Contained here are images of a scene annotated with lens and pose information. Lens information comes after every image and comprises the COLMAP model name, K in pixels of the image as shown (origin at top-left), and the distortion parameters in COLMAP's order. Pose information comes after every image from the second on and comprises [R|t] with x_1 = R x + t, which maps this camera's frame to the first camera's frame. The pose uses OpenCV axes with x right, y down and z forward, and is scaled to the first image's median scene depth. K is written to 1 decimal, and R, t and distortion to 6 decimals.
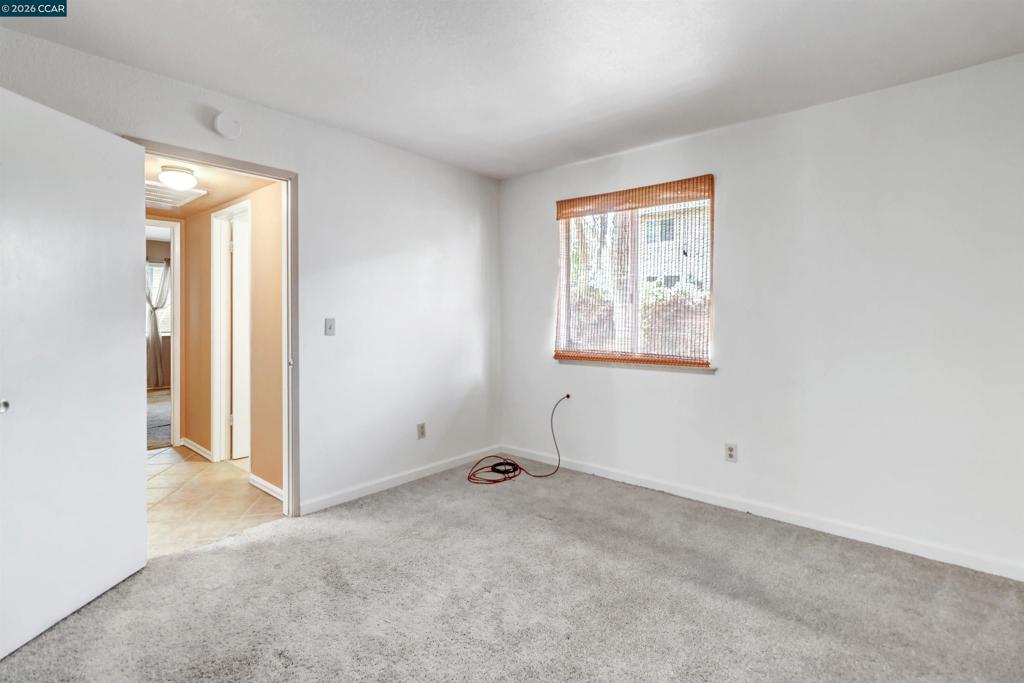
lens RADIAL K [[479.7, 0, 515.1], [0, 479.7, 316.2], [0, 0, 1]] dist [0.003726, 0.000672]
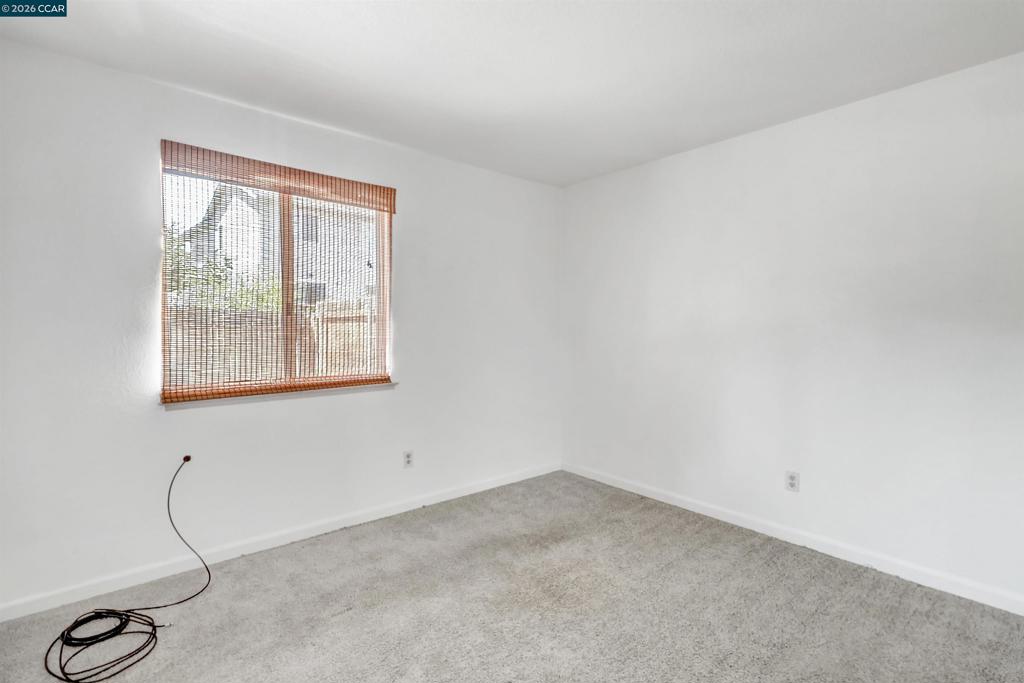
lens RADIAL K [[481.0, 0, 512.0], [0, 481.0, 341.5], [0, 0, 1]] dist [-0.001038, -0.000498]
pose [[0.156140, -0.026461, 0.987380, -0.544461], [-0.009137, 0.999560, 0.028232, -0.010118], [-0.987693, -0.013429, 0.155830, 0.582687]]
